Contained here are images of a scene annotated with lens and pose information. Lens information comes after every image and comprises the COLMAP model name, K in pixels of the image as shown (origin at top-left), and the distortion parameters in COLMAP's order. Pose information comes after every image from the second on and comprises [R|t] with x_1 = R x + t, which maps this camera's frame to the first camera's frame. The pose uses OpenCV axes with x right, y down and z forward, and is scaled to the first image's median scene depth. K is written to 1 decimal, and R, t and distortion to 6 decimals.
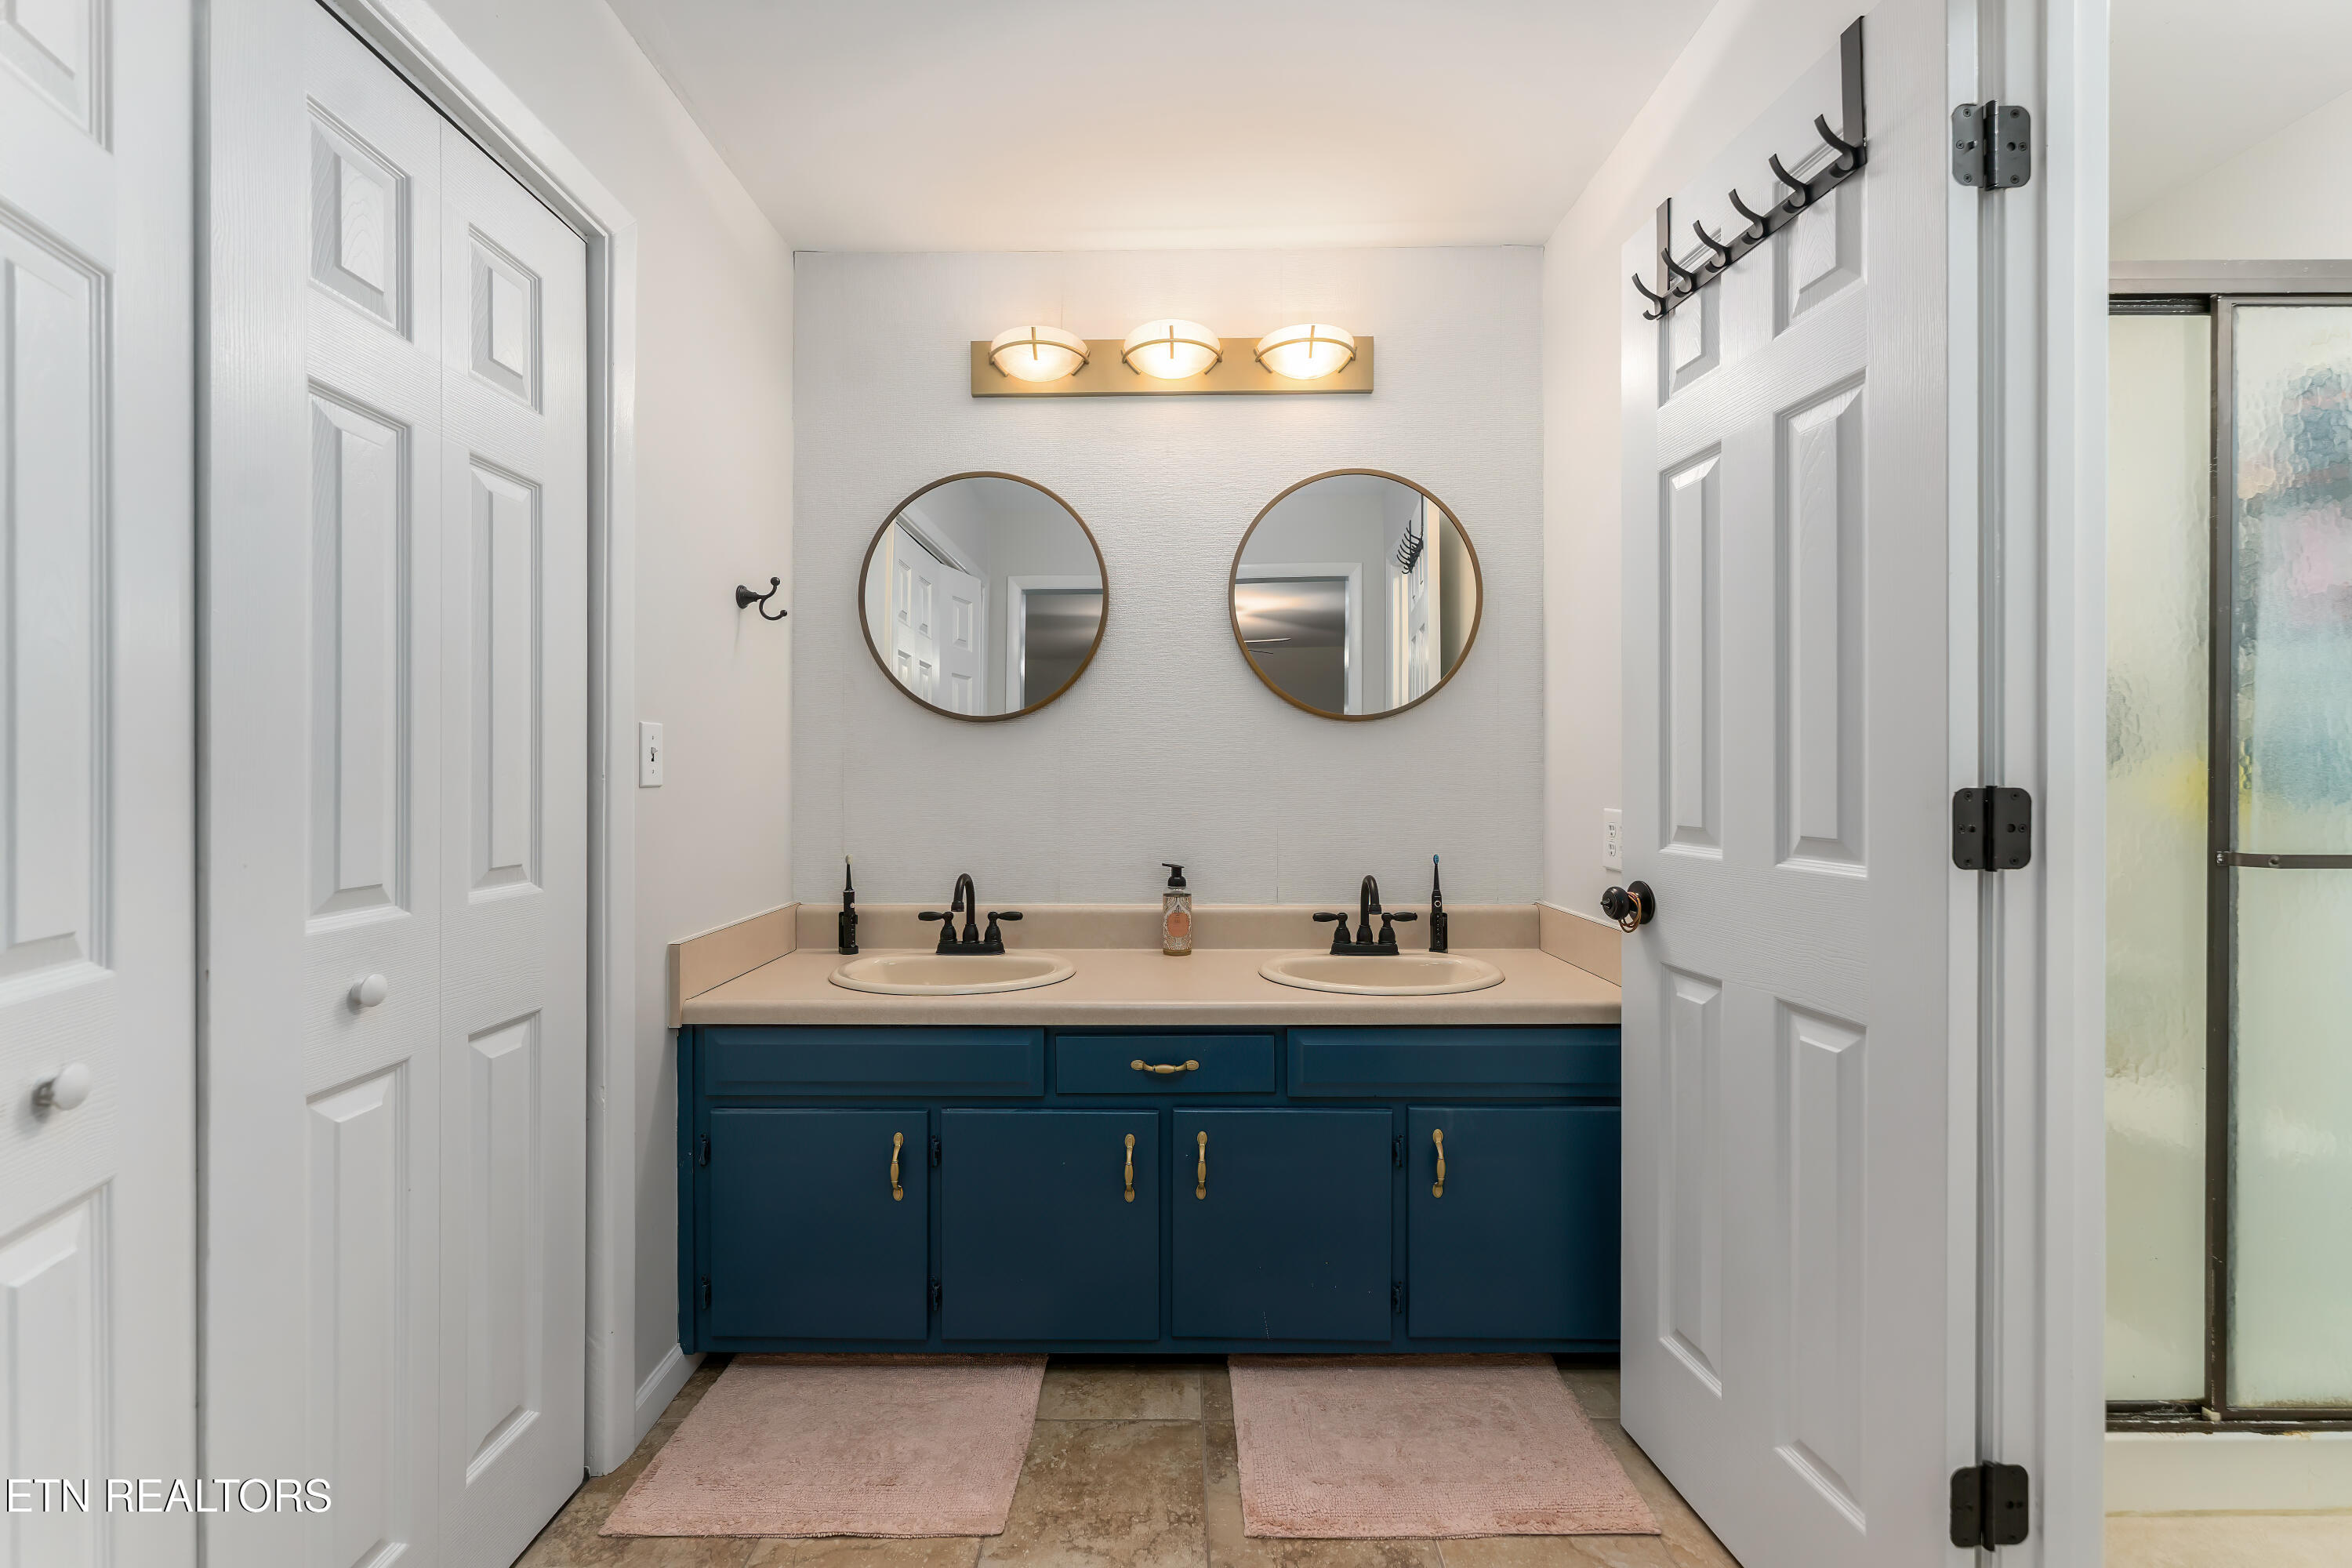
lens RADIAL K [[958.1, 0, 1183.2], [0, 958.1, 773.8], [0, 0, 1]] dist [-0.007501, -0.000072]
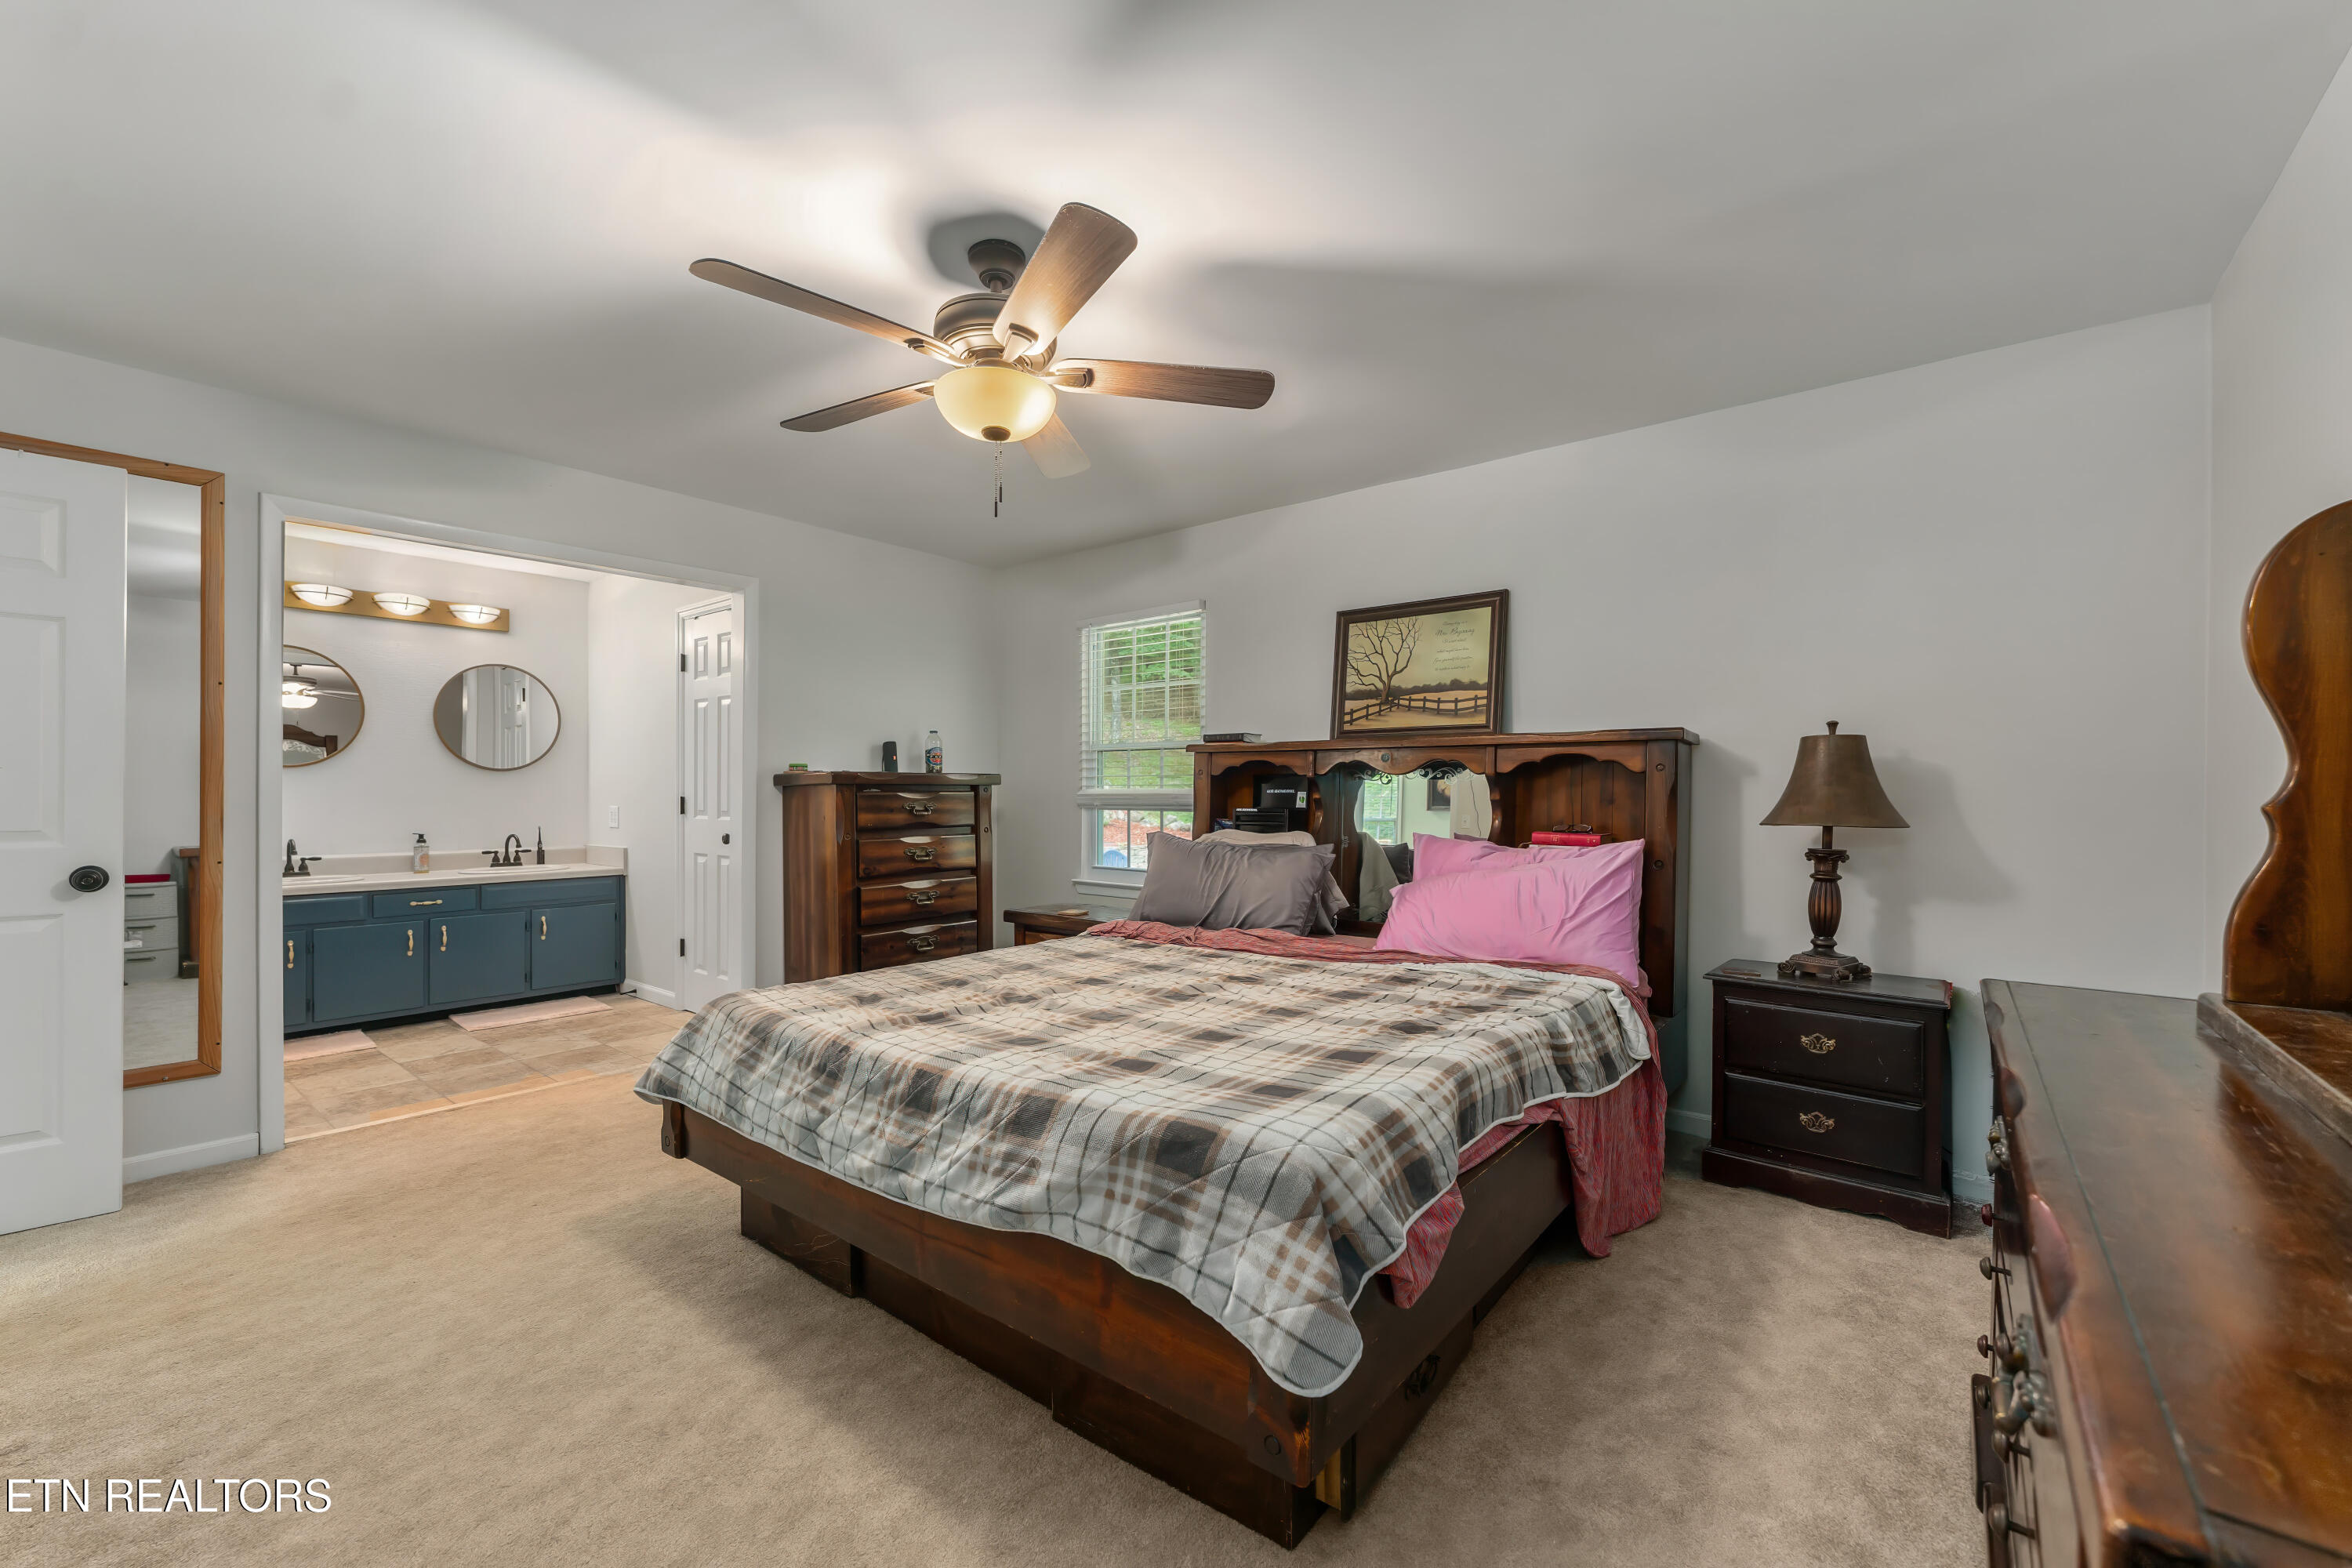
lens RADIAL K [[958.1, 0, 1165.7], [0, 958.1, 794.8], [0, 0, 1]] dist [-0.007501, -0.000072]
pose [[0.643395, 0.001277, 0.765534, -0.587756], [-0.002325, 0.999997, 0.000286, -0.000428], [-0.765531, -0.001964, 0.643396, -1.839263]]
